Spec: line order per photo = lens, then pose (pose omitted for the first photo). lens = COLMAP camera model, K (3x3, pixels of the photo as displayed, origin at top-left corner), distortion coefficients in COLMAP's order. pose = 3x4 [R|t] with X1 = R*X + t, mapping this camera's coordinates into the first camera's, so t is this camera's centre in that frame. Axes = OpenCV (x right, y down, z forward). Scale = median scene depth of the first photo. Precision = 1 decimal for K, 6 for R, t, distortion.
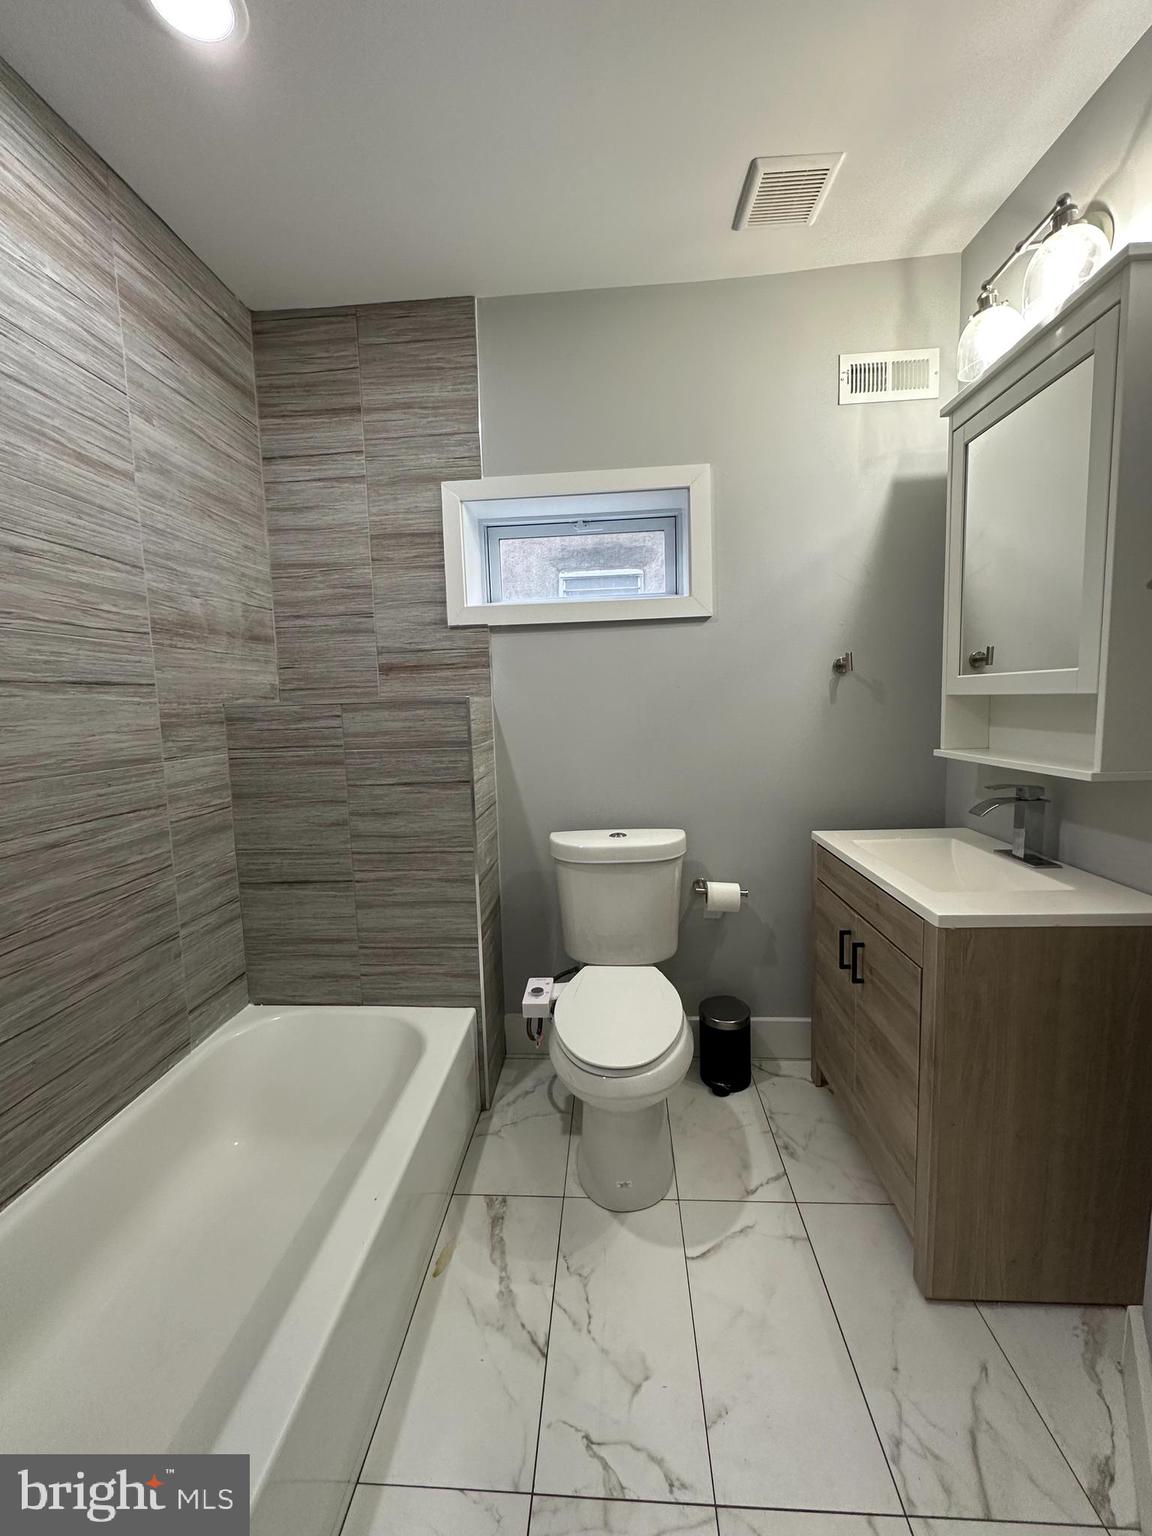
lens RADIAL K [[609.4, 0, 577.0], [0, 609.4, 766.5], [0, 0, 1]] dist [-0.002213, 0.000415]
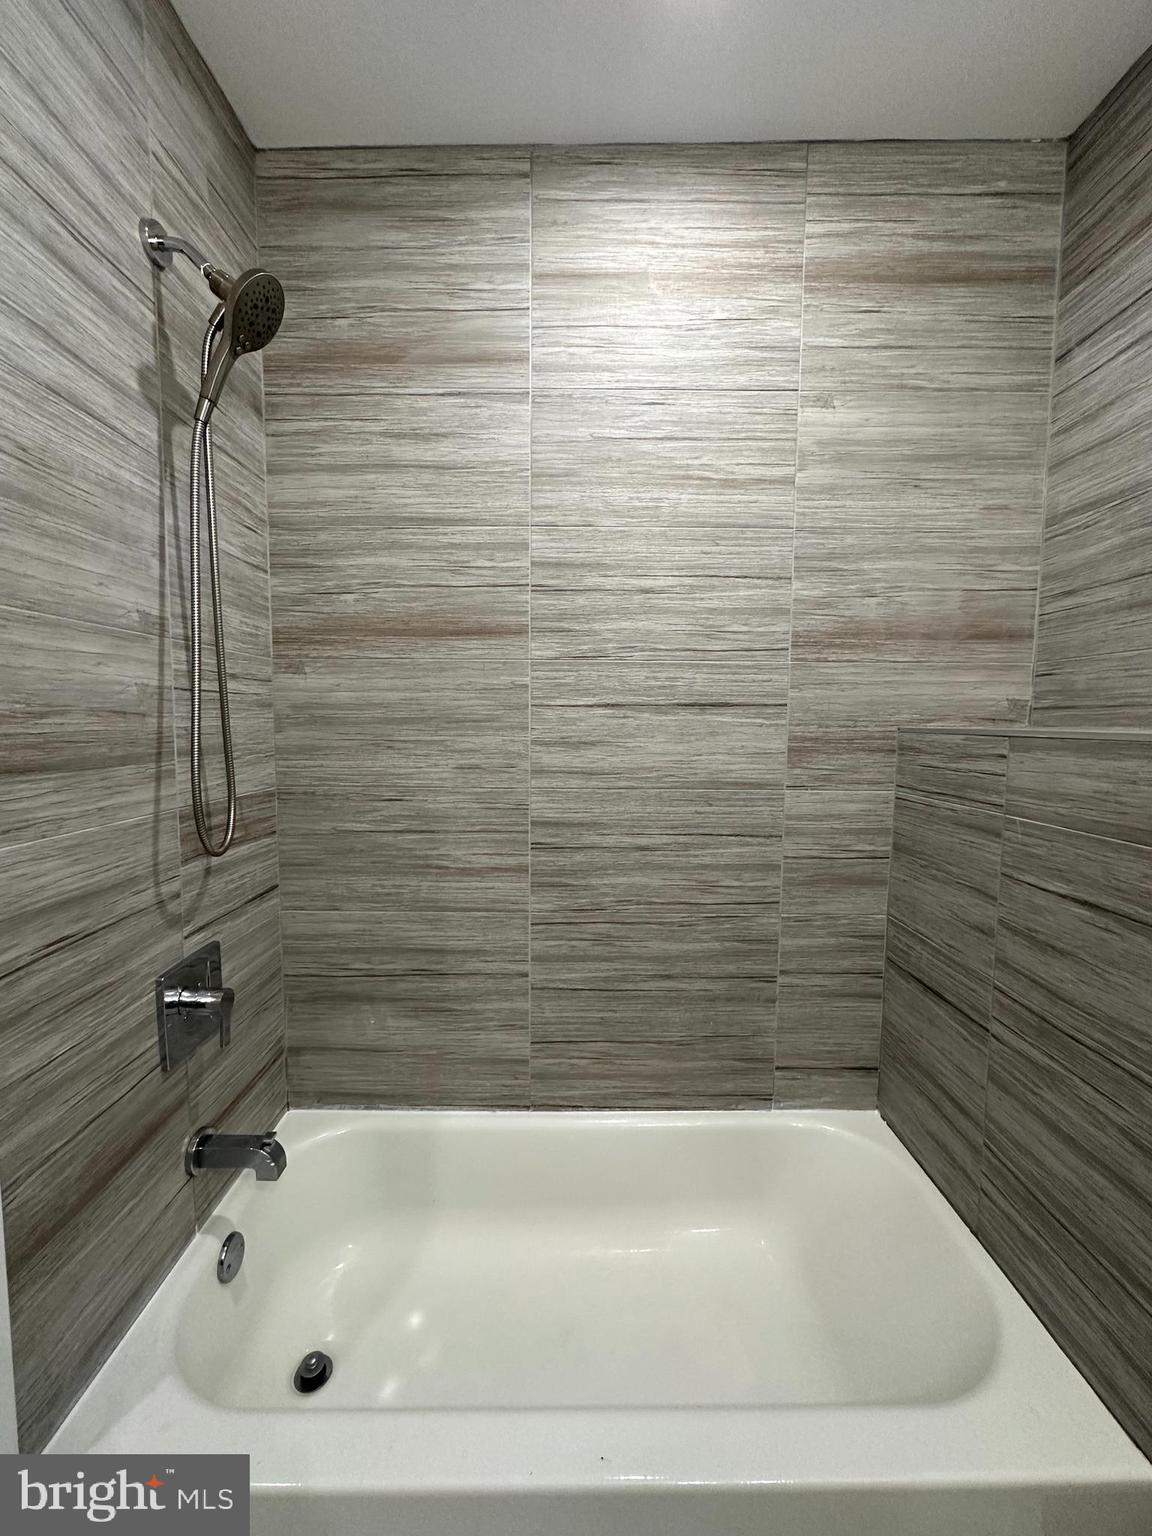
lens RADIAL K [[609.4, 0, 577.0], [0, 609.4, 766.5], [0, 0, 1]] dist [-0.002213, 0.000415]
pose [[0.072630, 0.108047, -0.991489, 0.191764], [-0.114913, 0.988401, 0.099292, -0.094602], [0.990717, 0.106723, 0.084203, 0.602208]]
